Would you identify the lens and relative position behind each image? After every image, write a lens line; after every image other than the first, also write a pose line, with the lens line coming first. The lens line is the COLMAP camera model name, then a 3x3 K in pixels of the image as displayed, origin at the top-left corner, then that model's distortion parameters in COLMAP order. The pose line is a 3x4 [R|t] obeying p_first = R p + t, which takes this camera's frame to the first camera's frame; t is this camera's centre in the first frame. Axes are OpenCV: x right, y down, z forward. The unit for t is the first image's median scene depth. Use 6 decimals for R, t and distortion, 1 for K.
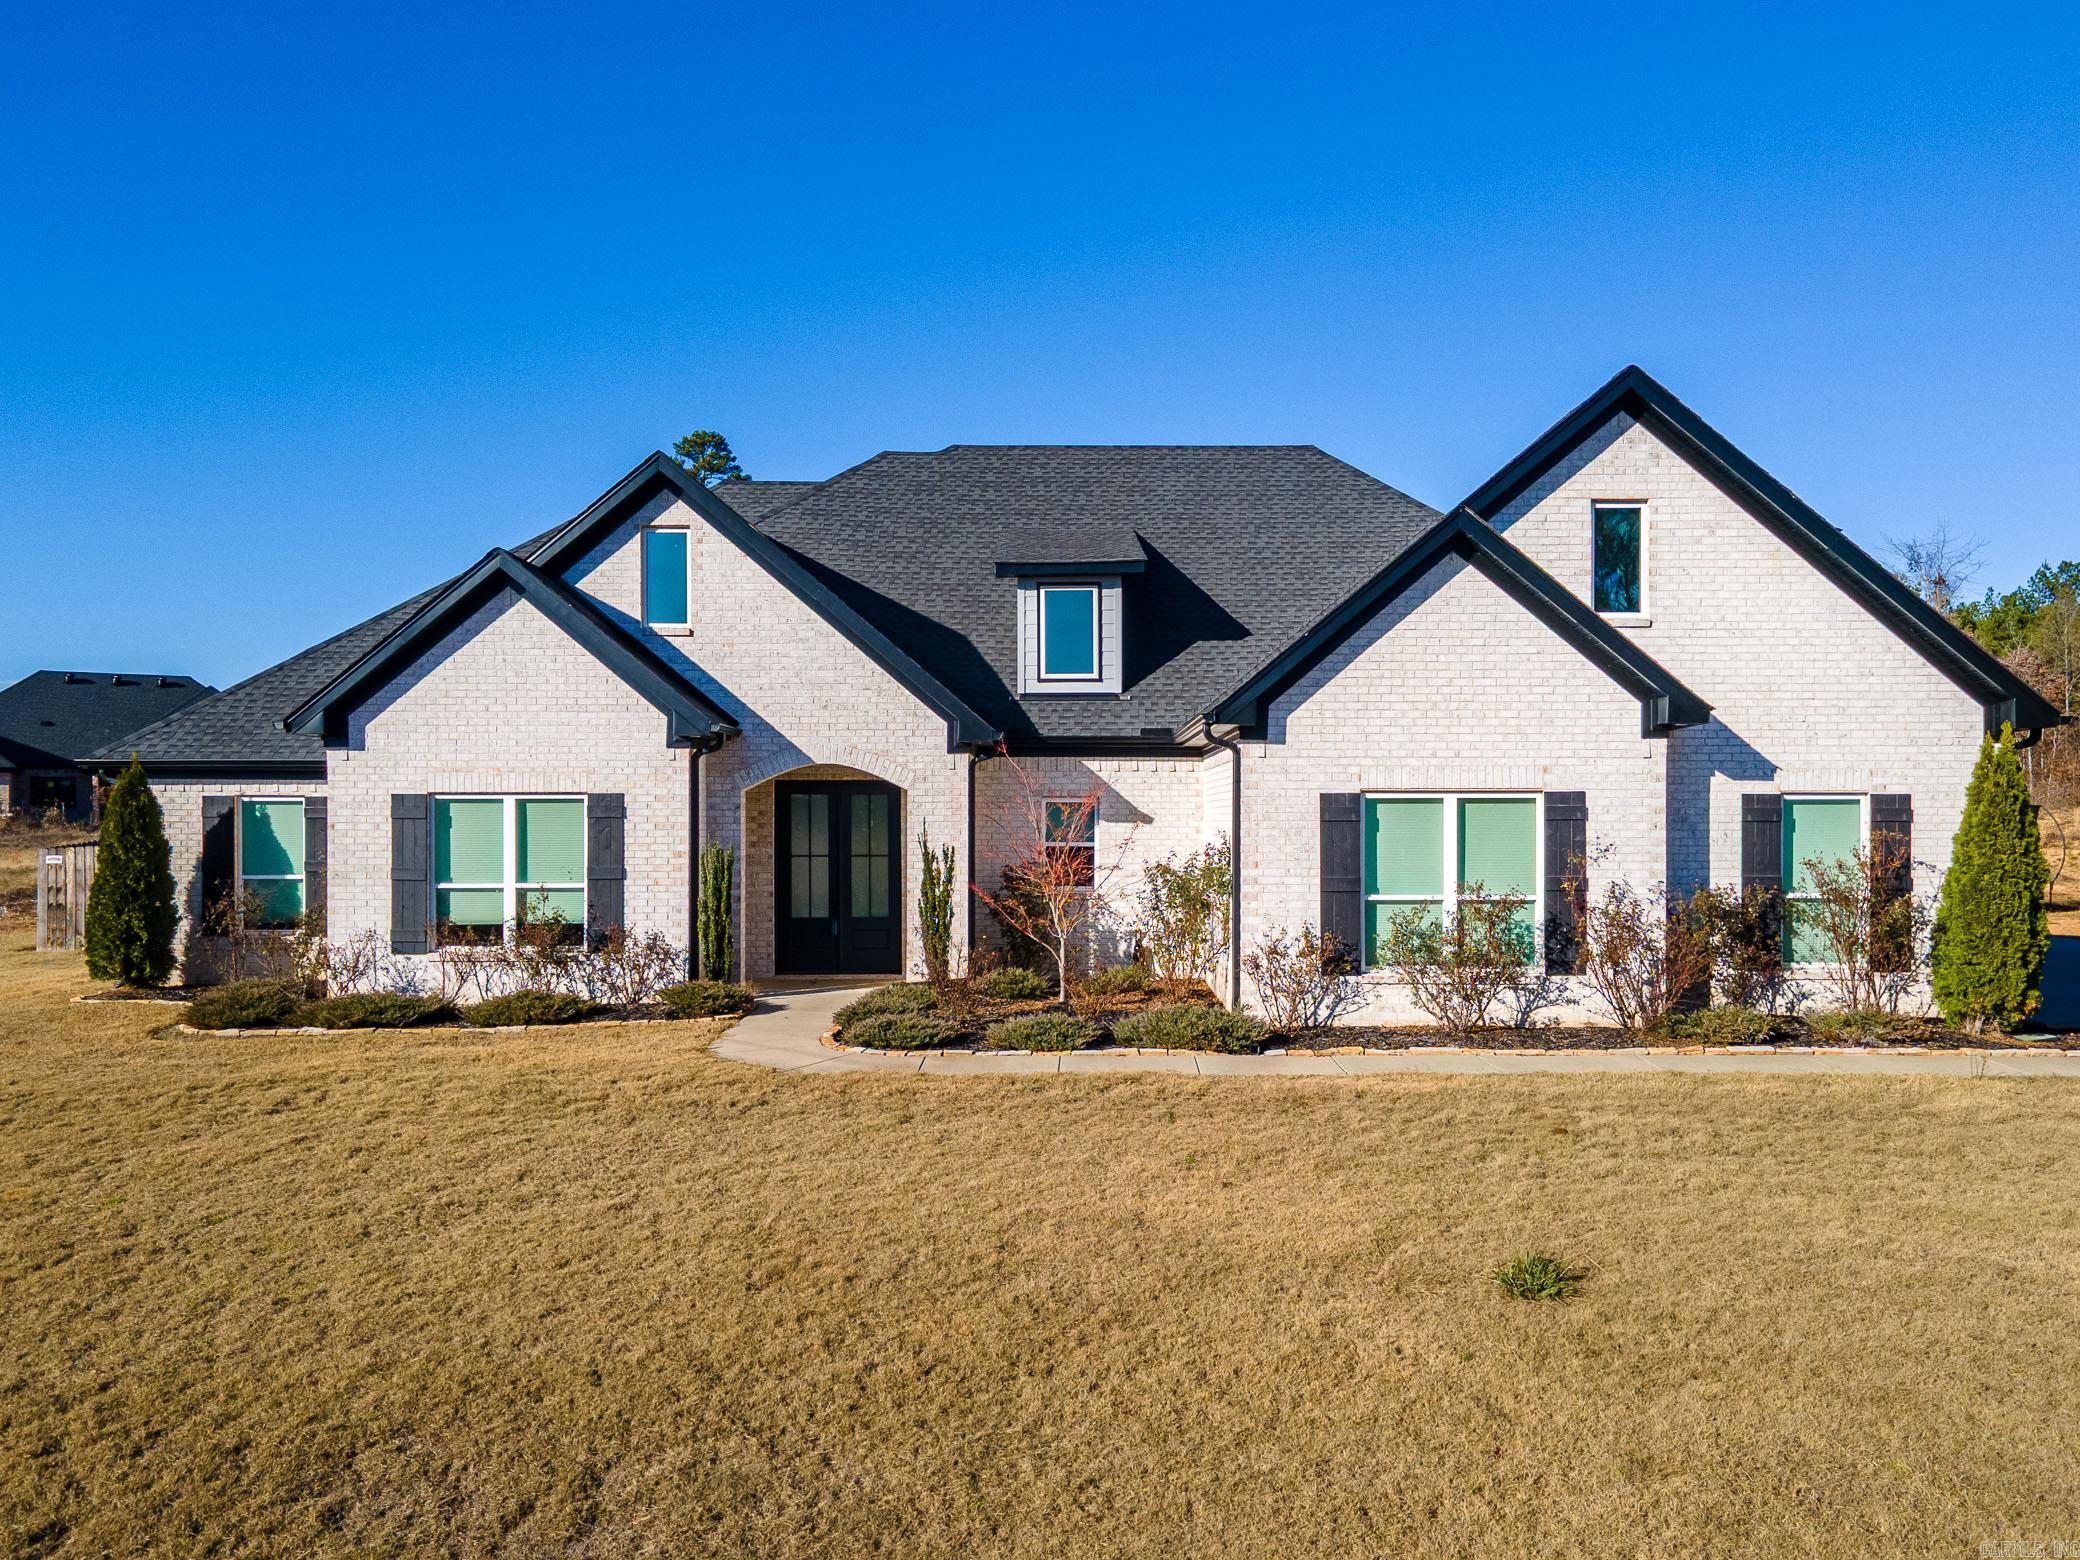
lens RADIAL K [[1680.8, 0, 1064.5], [0, 1680.8, 822.4], [0, 0, 1]] dist [0.051378, -0.005496]
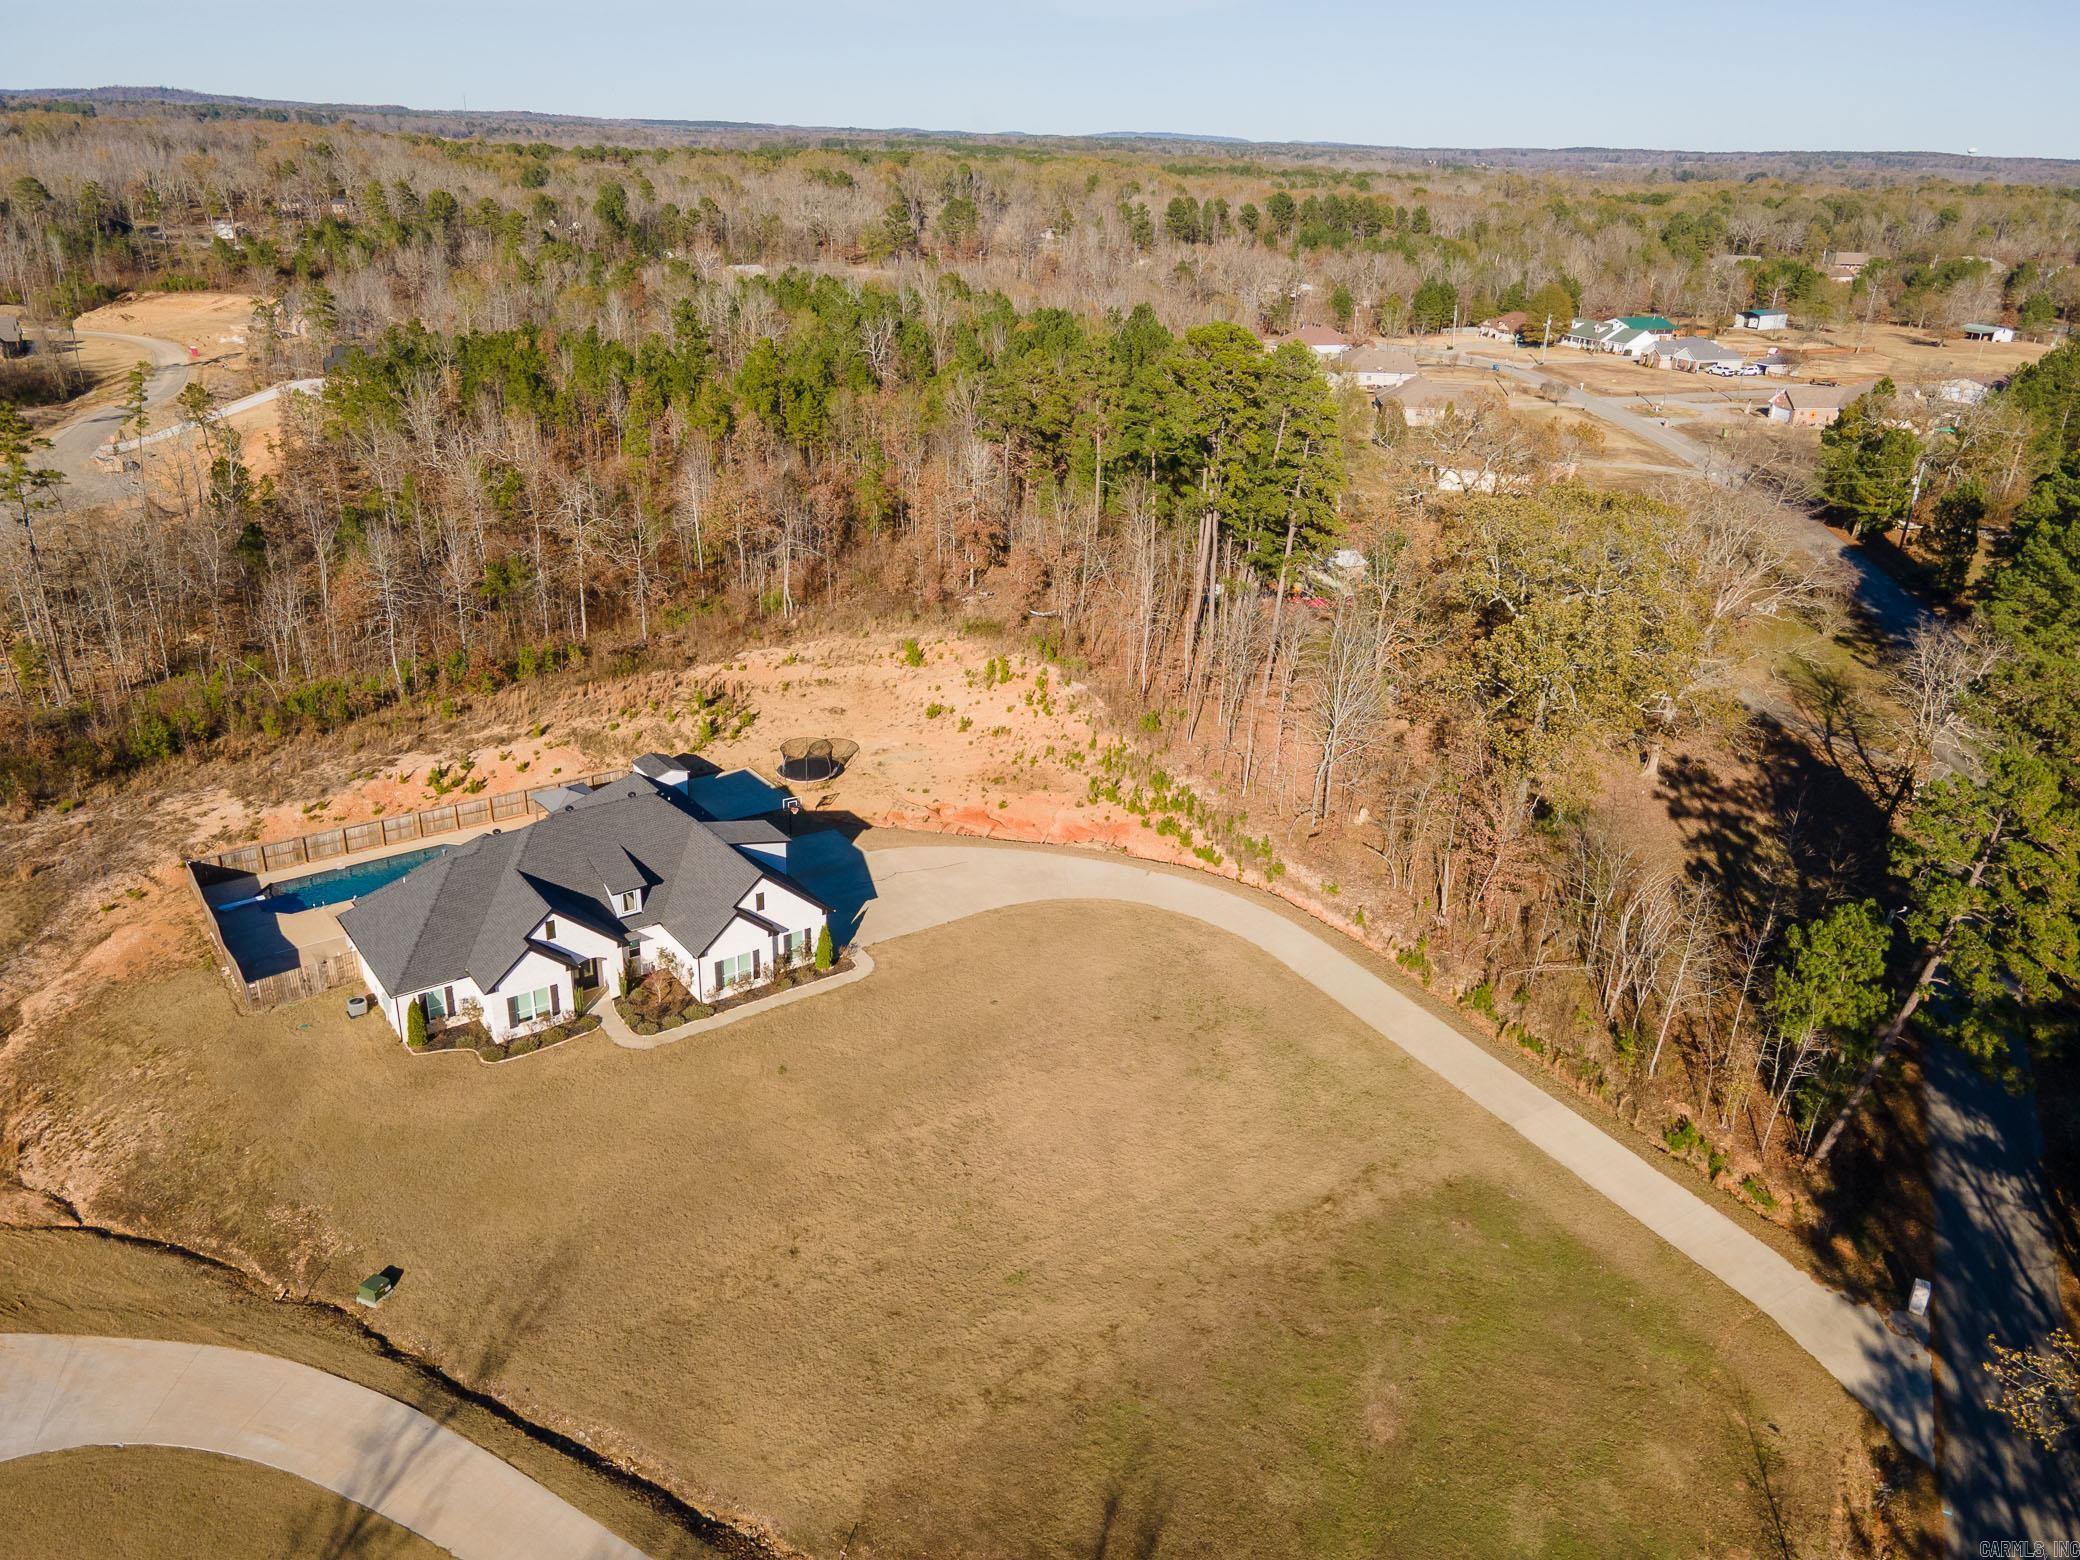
lens RADIAL K [[1506.4, 0, 972.5], [0, 1506.4, 815.6], [0, 0, 1]] dist [0.049840, -0.004862]
pose [[0.823704, -0.226276, 0.519914, -1.480789], [-0.012673, 0.909349, 0.415842, -2.327290], [-0.566878, -0.349120, 0.746167, -2.725541]]
